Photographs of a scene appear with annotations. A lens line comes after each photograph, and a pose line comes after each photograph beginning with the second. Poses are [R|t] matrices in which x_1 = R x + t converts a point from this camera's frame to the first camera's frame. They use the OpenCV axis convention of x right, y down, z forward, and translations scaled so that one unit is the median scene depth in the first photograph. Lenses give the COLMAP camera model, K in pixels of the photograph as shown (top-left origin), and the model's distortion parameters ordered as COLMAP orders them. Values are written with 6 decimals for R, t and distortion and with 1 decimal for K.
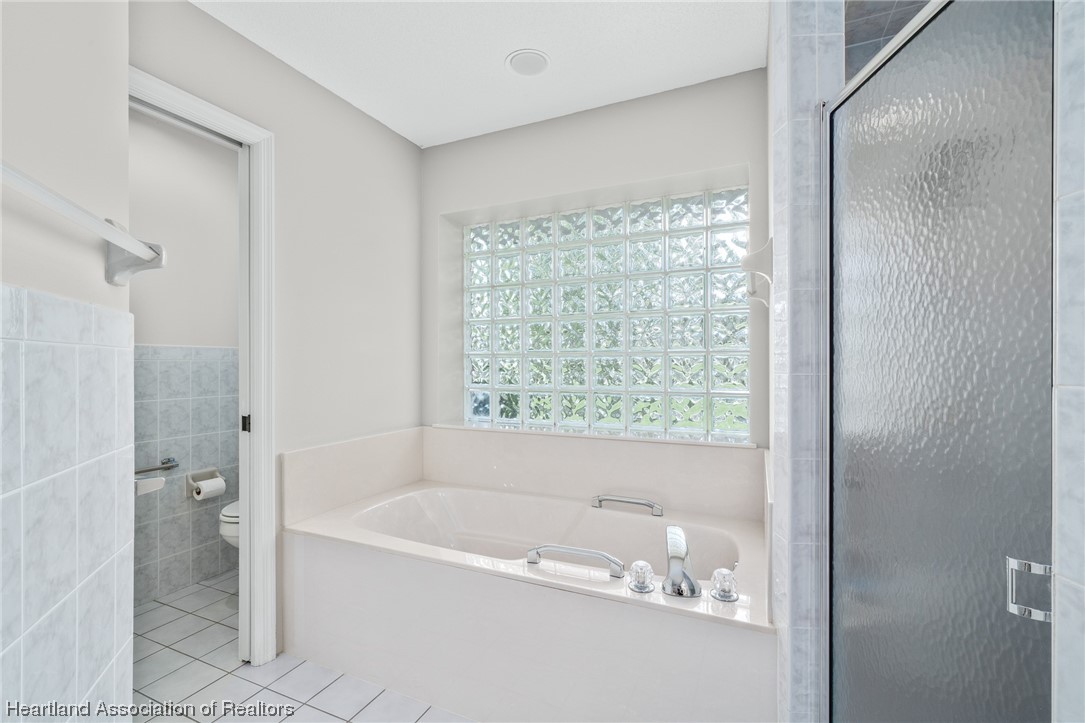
lens RADIAL K [[472.8, 0, 543.2], [0, 472.8, 364.2], [0, 0, 1]] dist [0.000274, -0.000642]
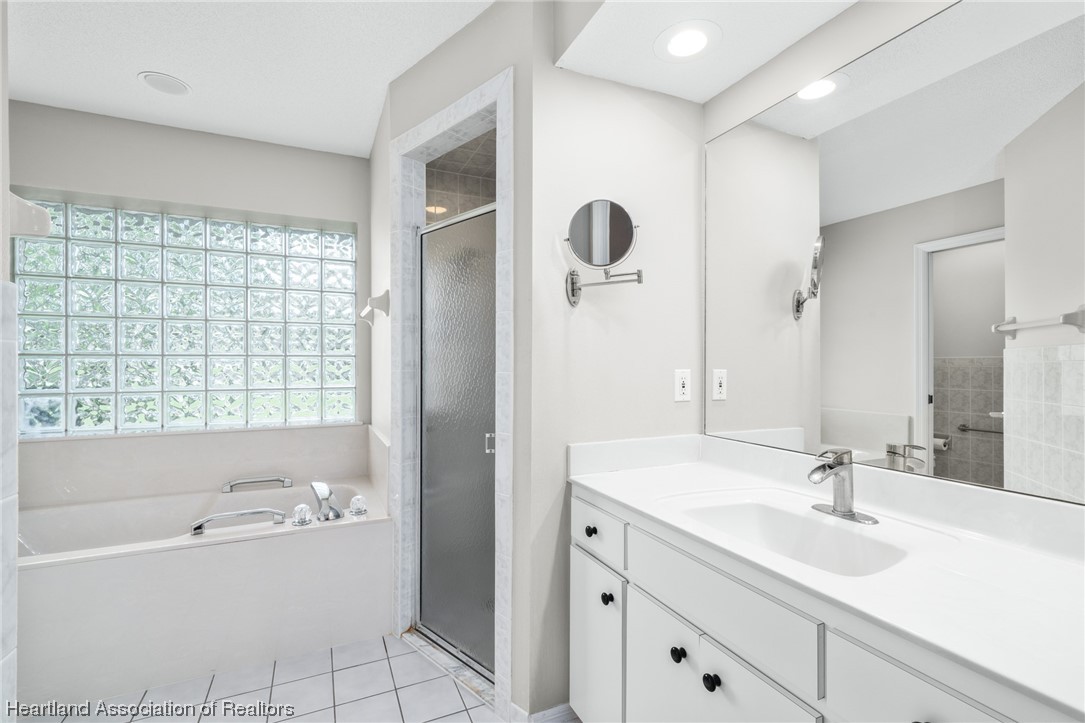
lens RADIAL K [[472.8, 0, 540.7], [0, 472.8, 362.9], [0, 0, 1]] dist [0.000274, -0.000642]
pose [[0.638496, 0.001594, 0.769623, -0.429642], [-0.001150, 0.999999, -0.001117, -0.008377], [-0.769624, -0.000172, 0.638497, -0.460688]]
